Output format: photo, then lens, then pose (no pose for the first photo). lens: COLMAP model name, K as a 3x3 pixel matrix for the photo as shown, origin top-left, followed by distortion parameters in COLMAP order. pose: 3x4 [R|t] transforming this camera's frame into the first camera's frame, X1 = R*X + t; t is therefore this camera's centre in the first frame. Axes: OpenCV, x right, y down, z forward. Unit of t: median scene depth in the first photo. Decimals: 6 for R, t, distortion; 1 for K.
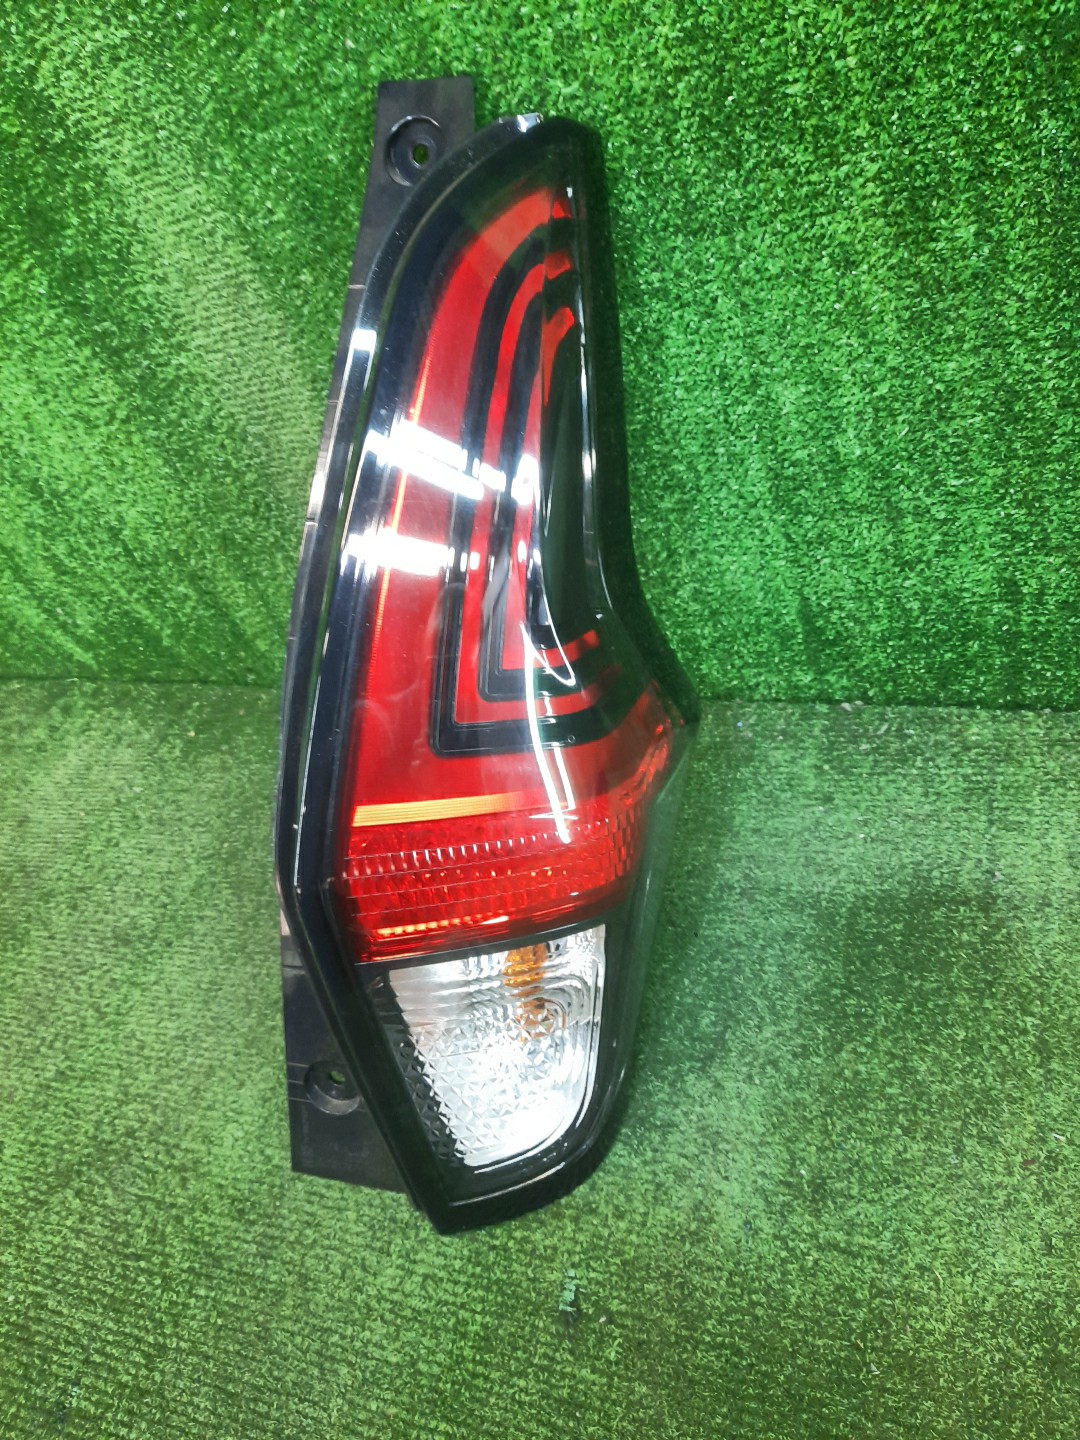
lens RADIAL K [[1075.1, 0, 524.2], [0, 1075.1, 722.5], [0, 0, 1]] dist [-0.008995, -0.005253]
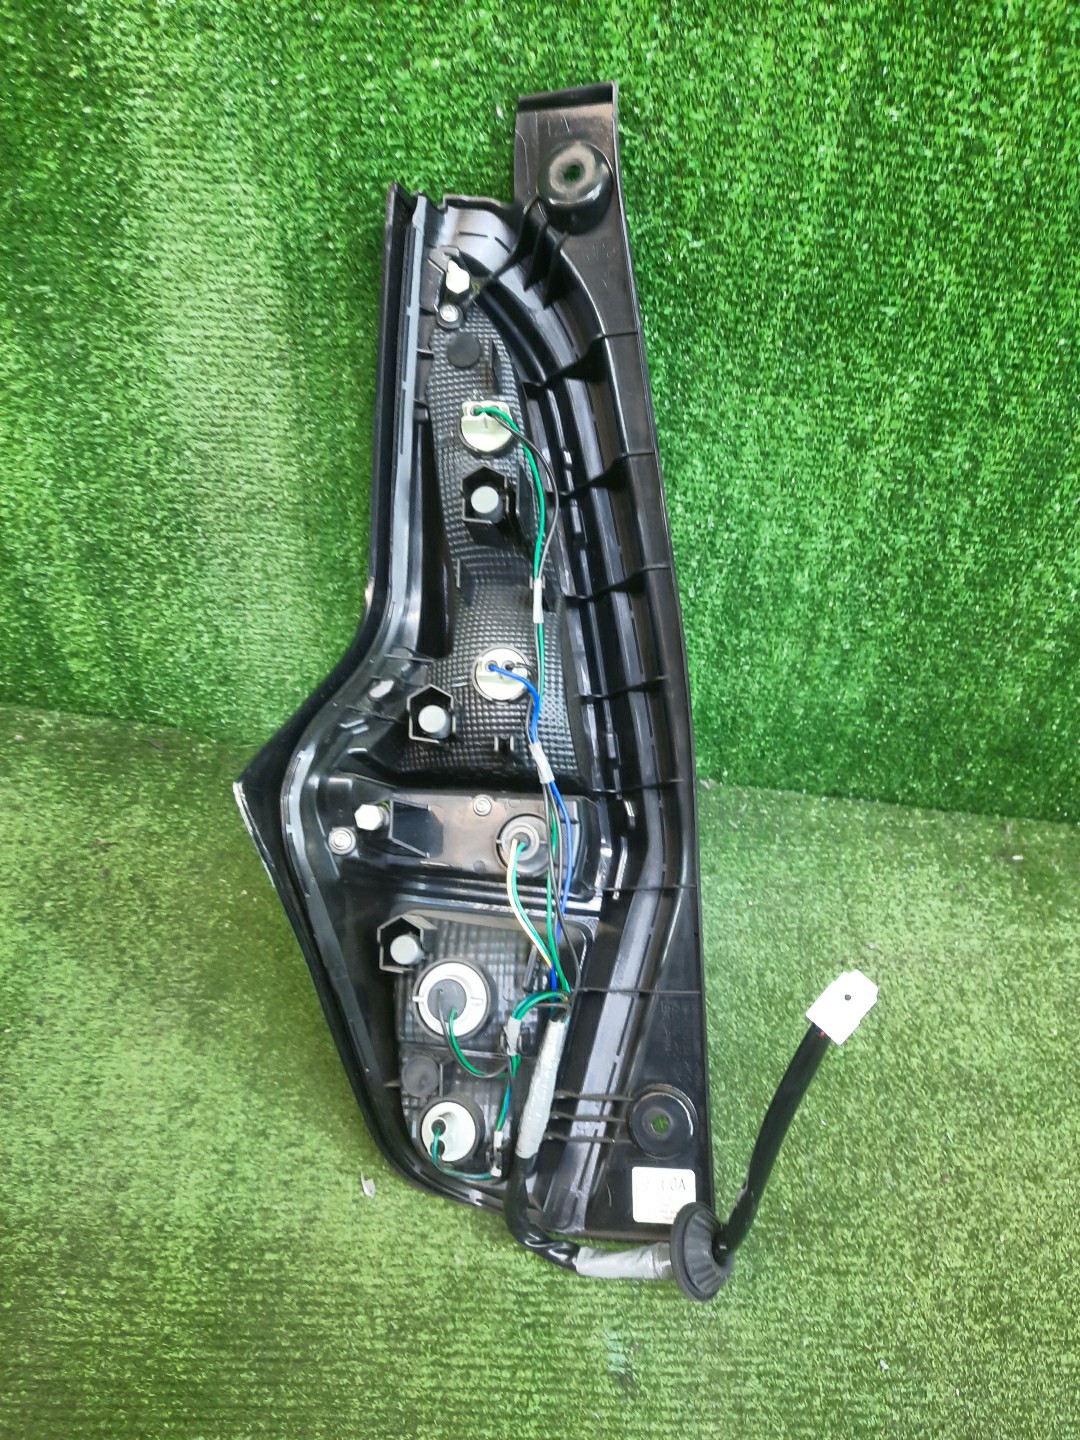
lens RADIAL K [[1075.1, 0, 531.1], [0, 1075.1, 712.0], [0, 0, 1]] dist [-0.008995, -0.005253]
pose [[0.872981, 0.075227, 0.481919, -0.488898], [-0.075242, 0.996978, -0.019329, -0.064790], [-0.481916, -0.019387, 0.876003, 0.097189]]
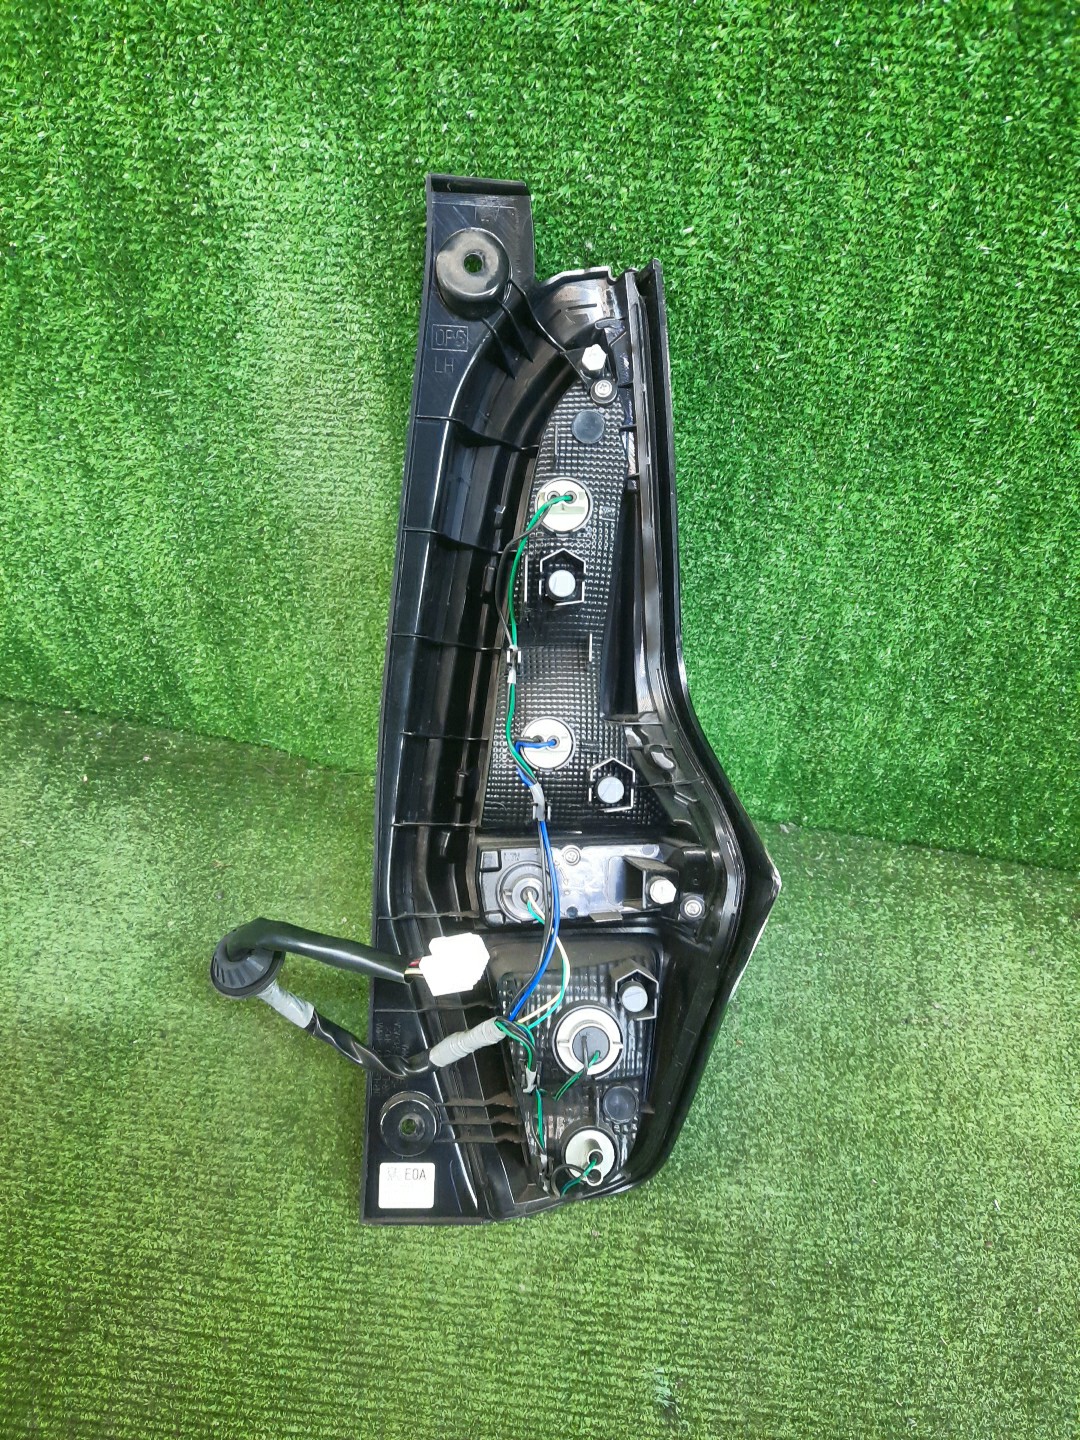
lens RADIAL K [[1075.1, 0, 525.7], [0, 1075.1, 709.0], [0, 0, 1]] dist [-0.008995, -0.005253]
pose [[0.918186, 0.071925, 0.389567, -0.500633], [-0.104730, 0.992464, 0.063607, -0.221532], [-0.382056, -0.099202, 0.918799, 0.039519]]
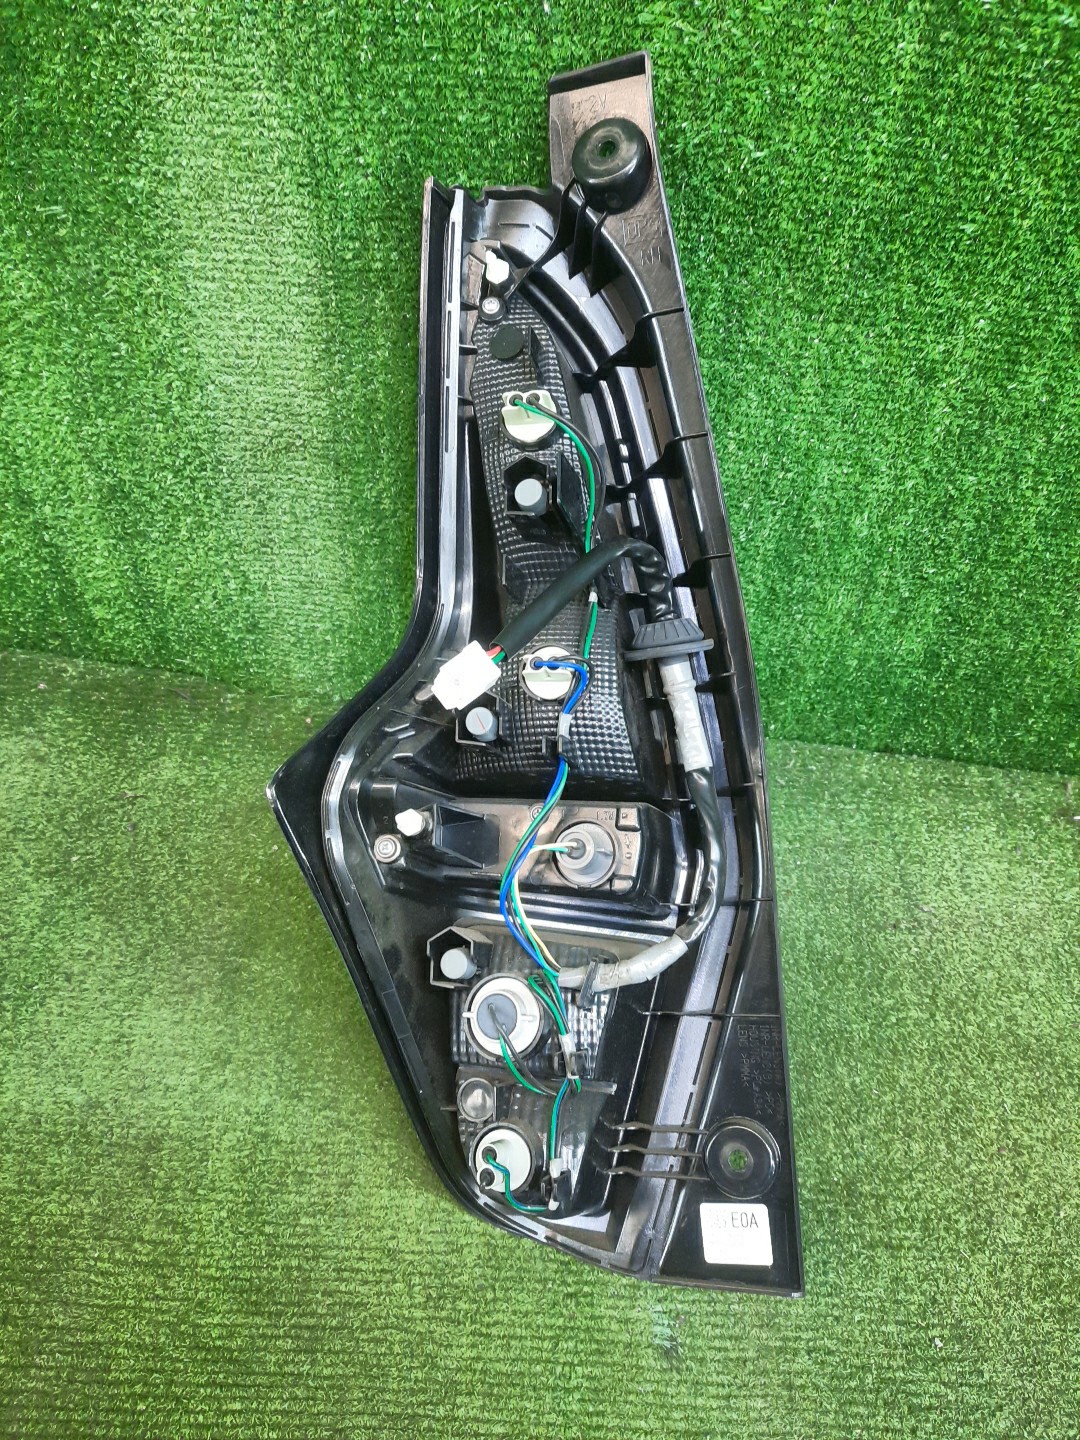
lens RADIAL K [[1075.1, 0, 530.8], [0, 1075.1, 714.9], [0, 0, 1]] dist [-0.008995, -0.005253]
pose [[0.884563, 0.053522, 0.463339, -0.477693], [-0.078589, 0.996294, 0.034949, -0.069022], [-0.459752, -0.067328, 0.885492, 0.148148]]
